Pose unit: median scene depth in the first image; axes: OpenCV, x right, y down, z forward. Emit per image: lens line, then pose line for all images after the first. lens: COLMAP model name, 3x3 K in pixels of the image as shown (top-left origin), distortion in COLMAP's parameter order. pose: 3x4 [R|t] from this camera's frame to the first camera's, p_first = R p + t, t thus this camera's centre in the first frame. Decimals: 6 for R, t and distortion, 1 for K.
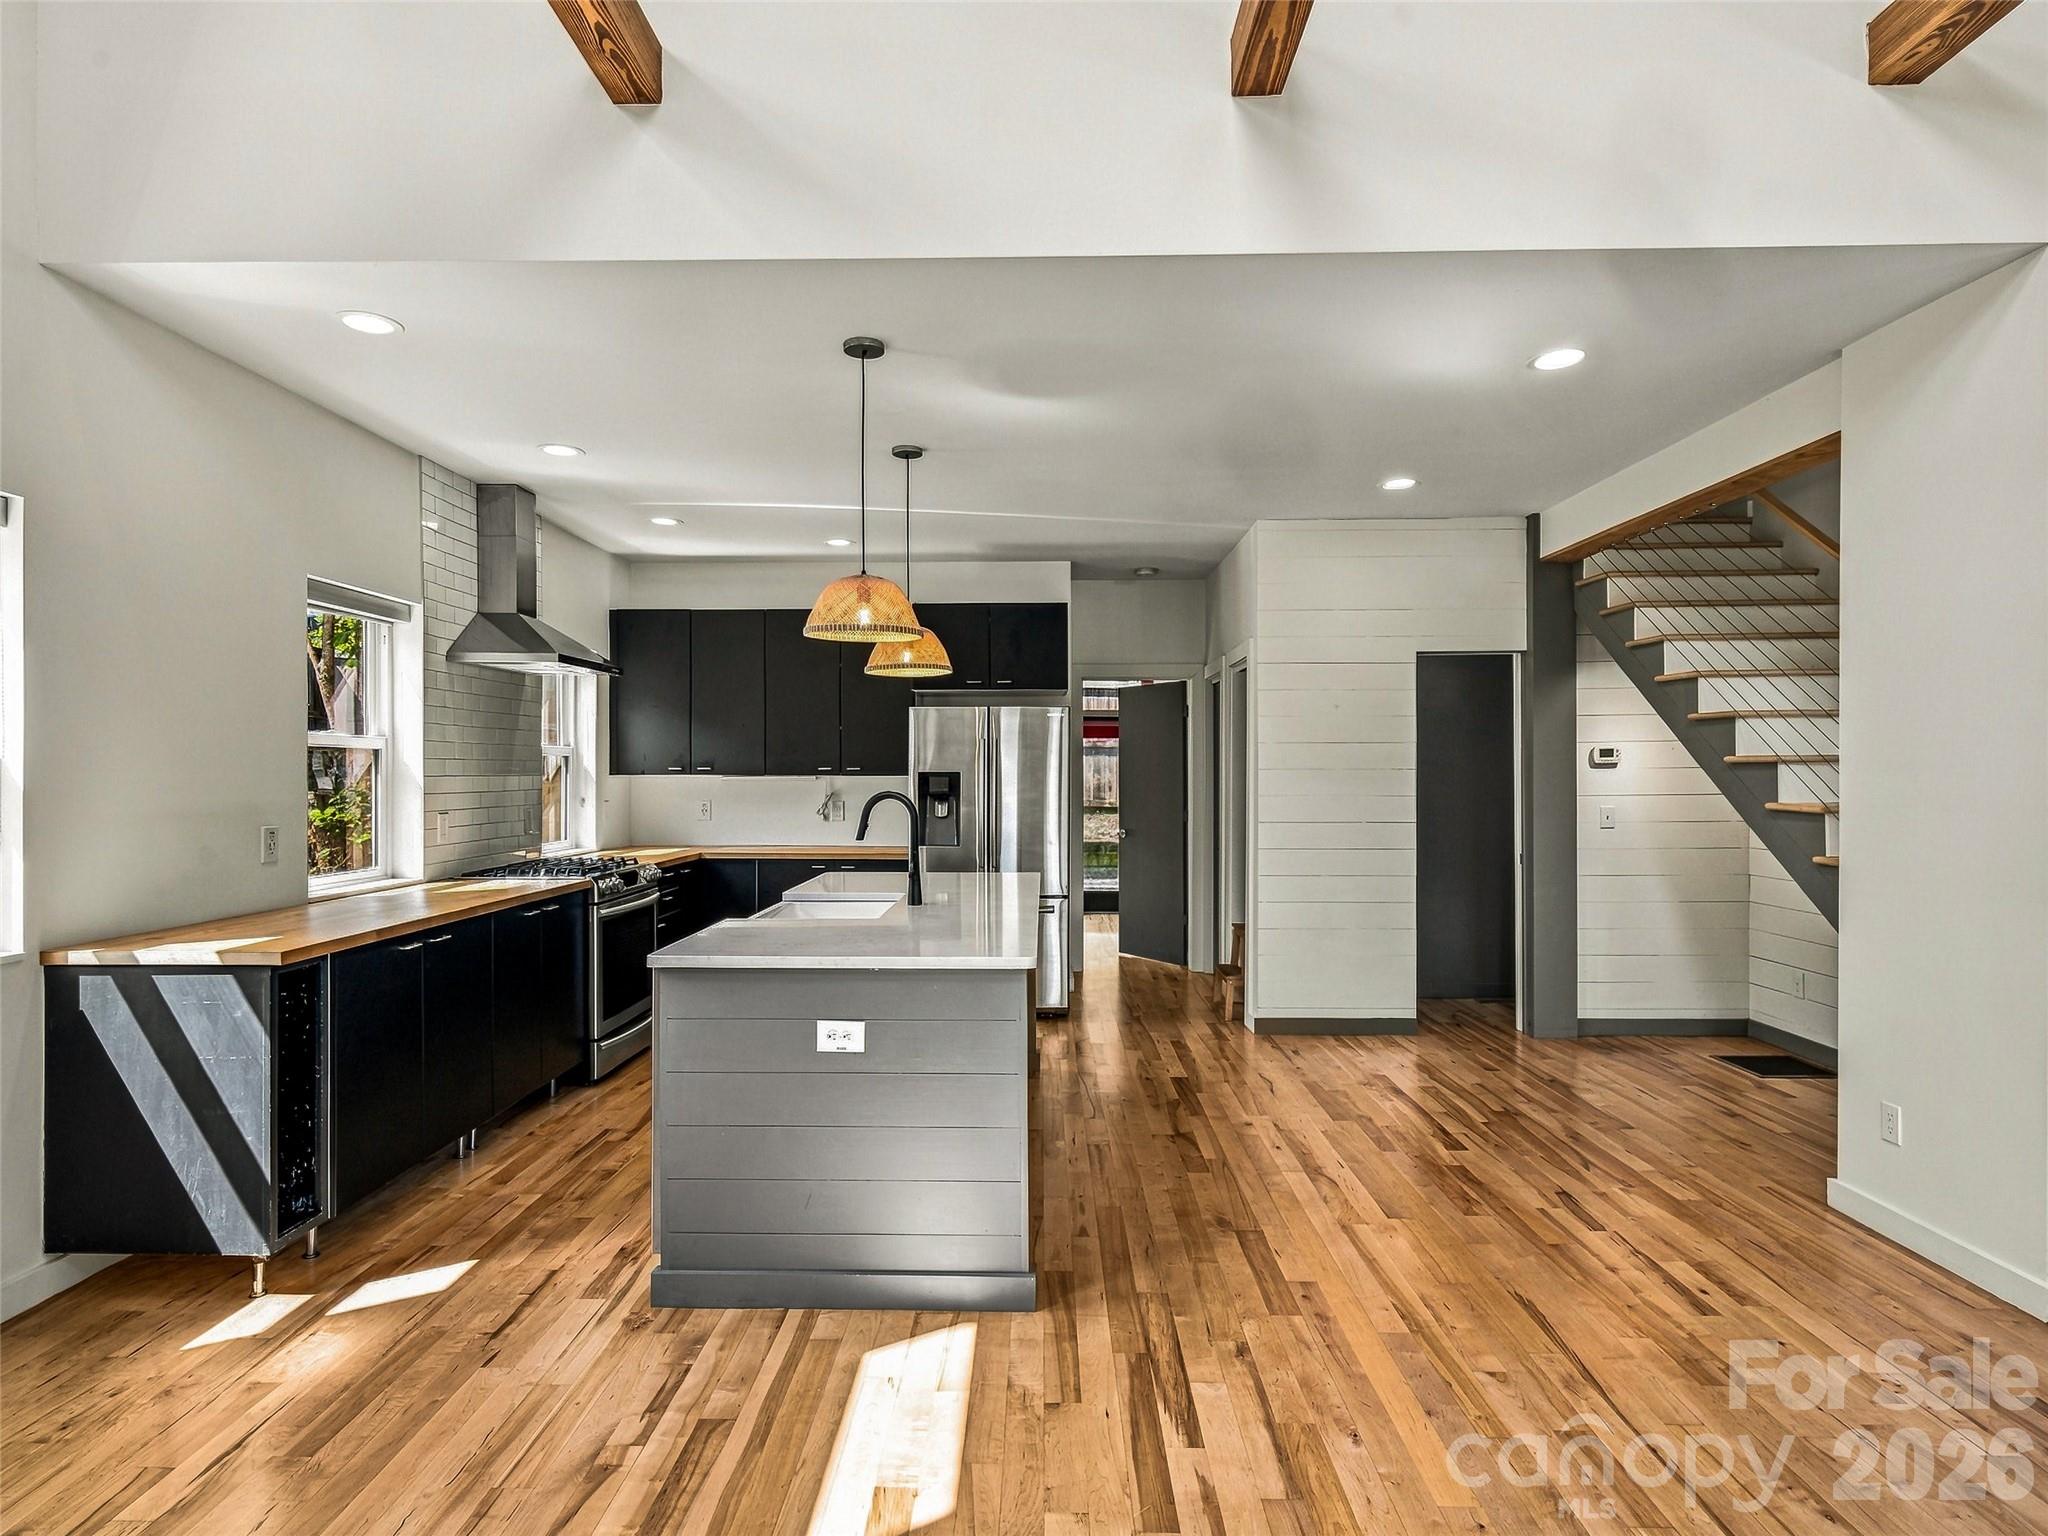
lens RADIAL K [[1118.6, 0, 1025.1], [0, 1118.6, 772.3], [0, 0, 1]] dist [0.008061, 0.000356]
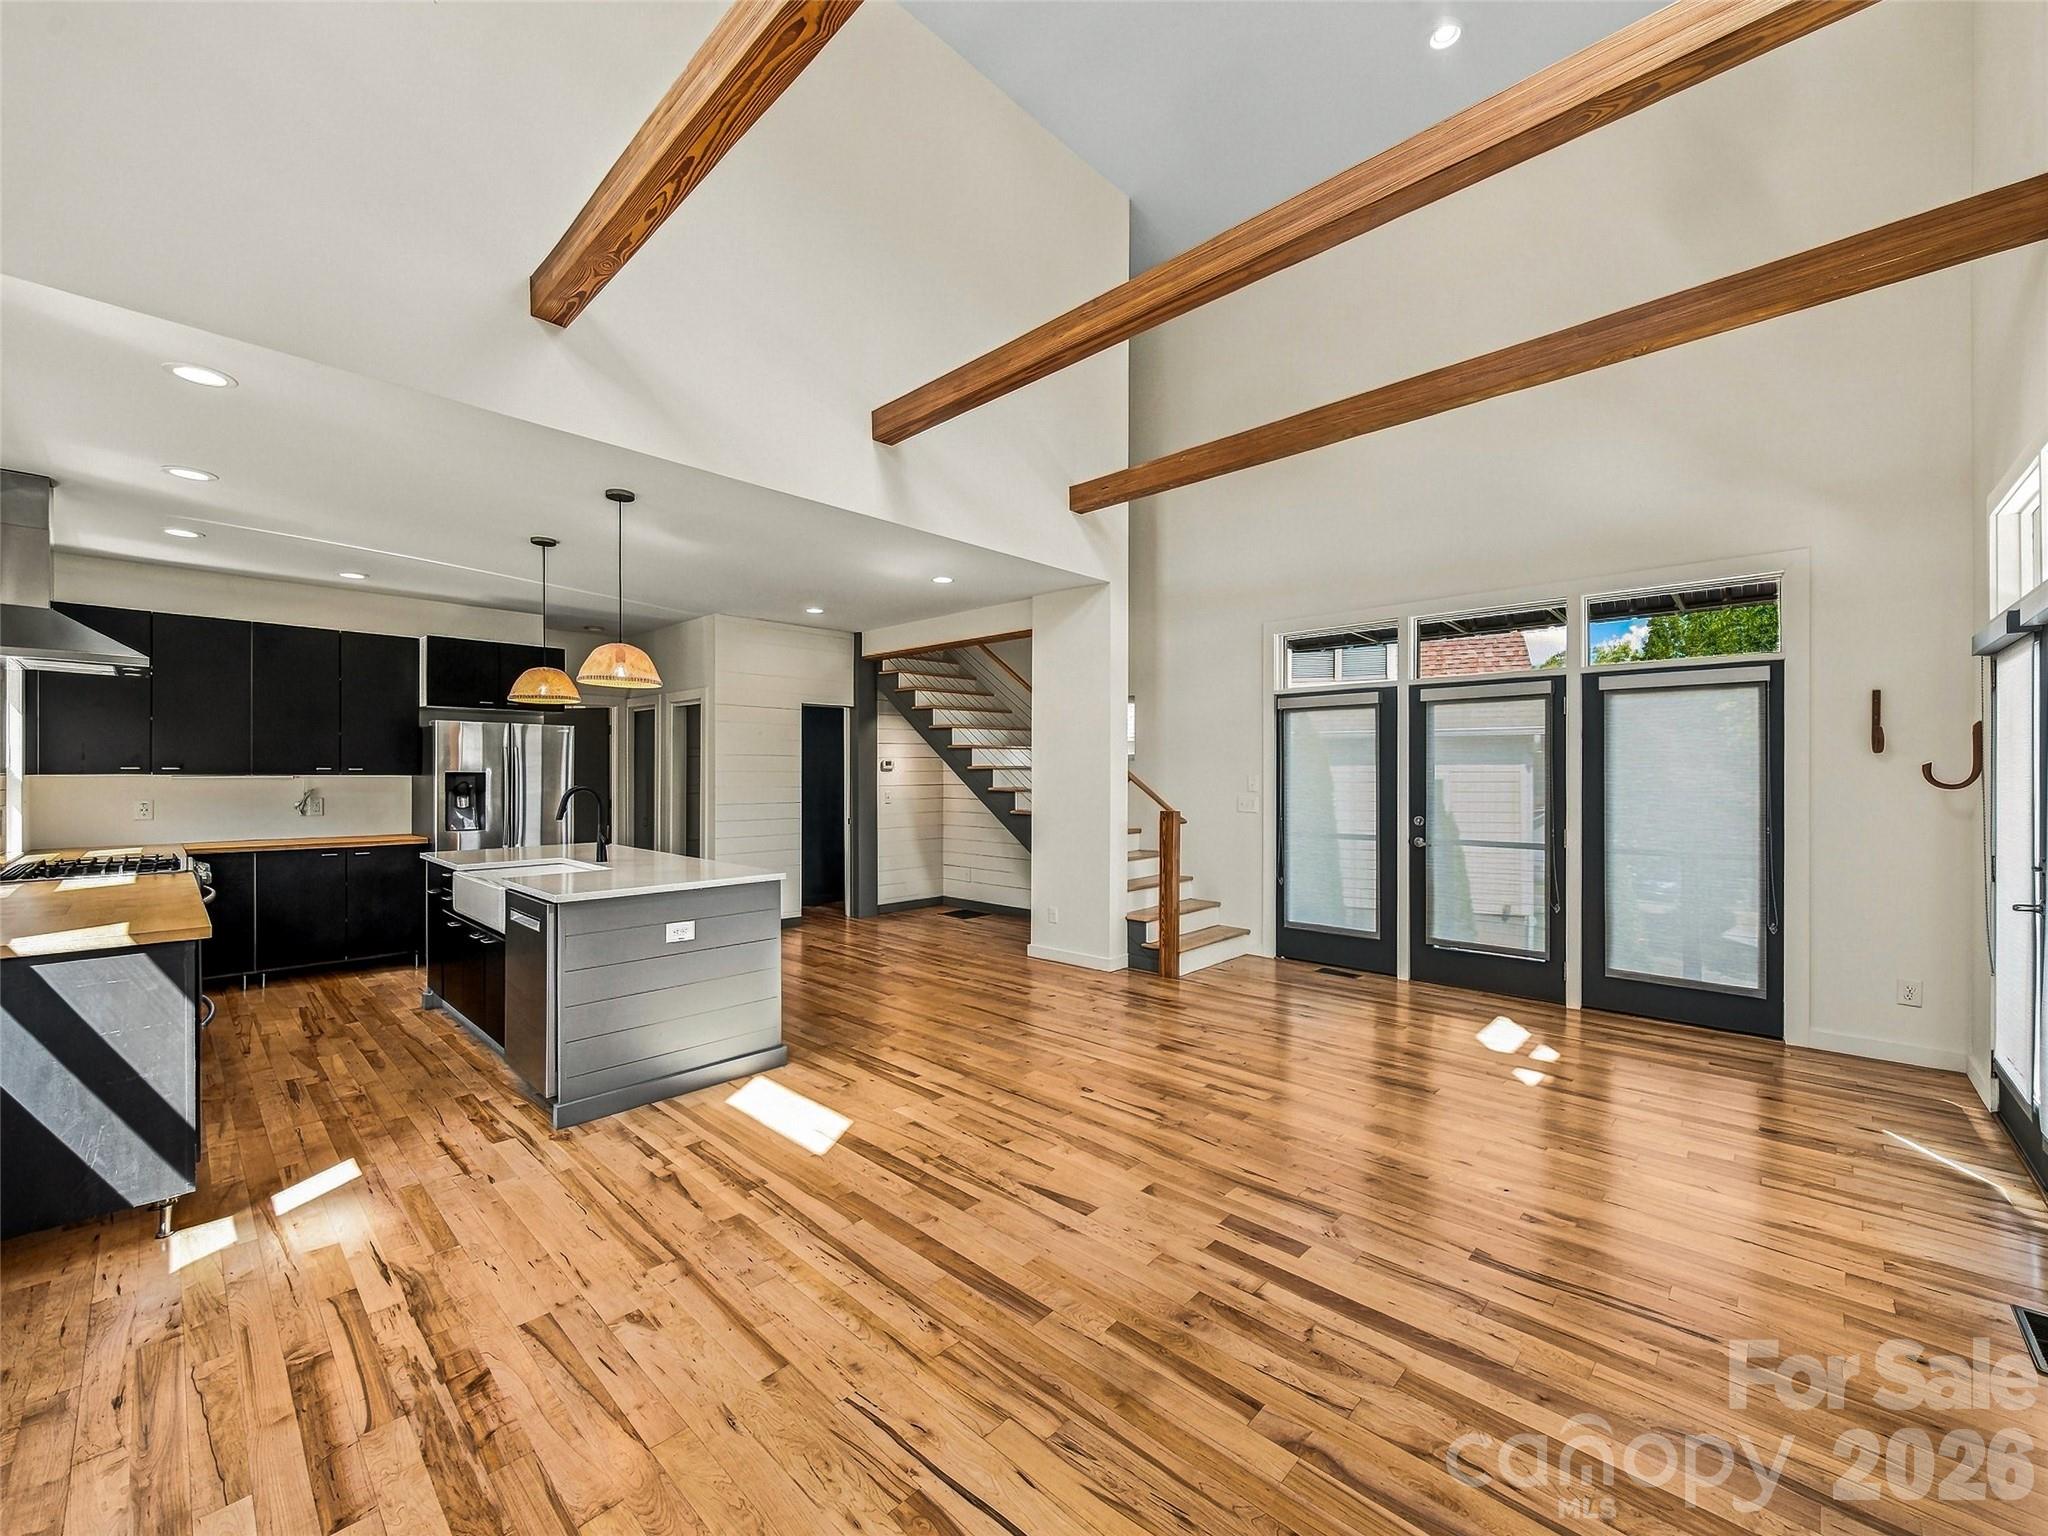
lens RADIAL K [[811.3, 0, 1019.1], [0, 811.3, 772.6], [0, 0, 1]] dist [-0.000305, -0.000194]
pose [[0.674627, 0.001911, 0.738156, -0.516635], [-0.000962, 0.999998, -0.001710, 0.001300], [-0.738158, 0.000444, 0.674628, -0.132209]]
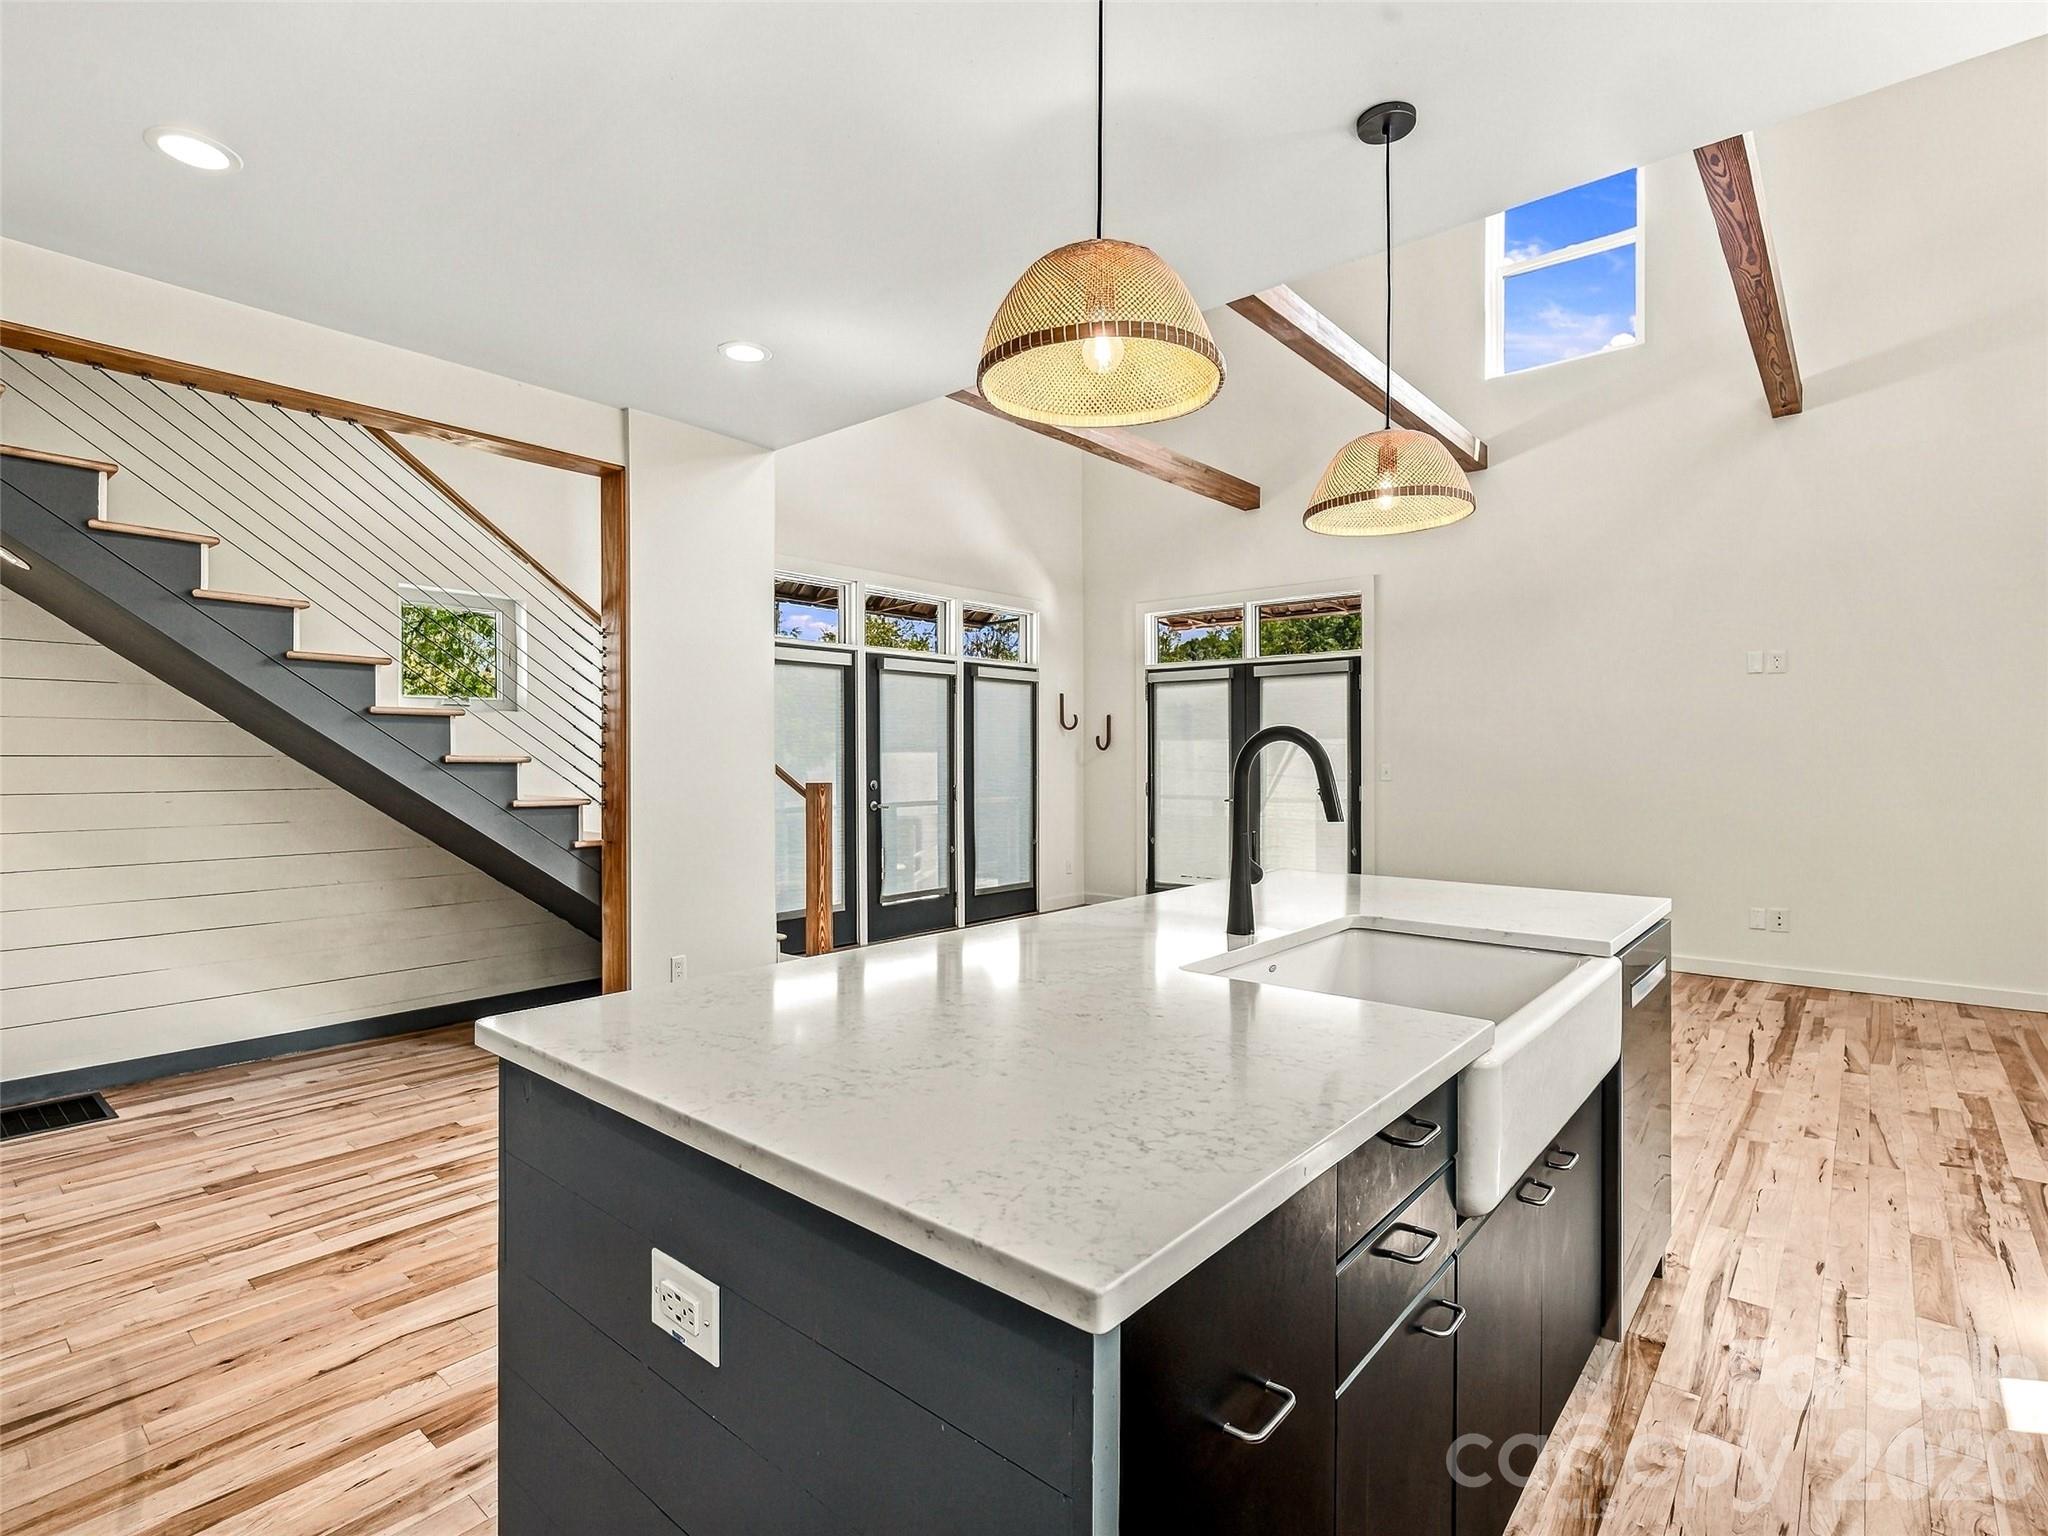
lens RADIAL K [[980.7, 0, 980.8], [0, 980.7, 762.0], [0, 0, 1]] dist [-0.000924, -0.000482]
pose [[-0.748366, -0.003466, 0.663277, -0.324546], [0.000535, 0.999983, 0.005829, 0.027089], [-0.663286, 0.004717, -0.748351, 1.452897]]
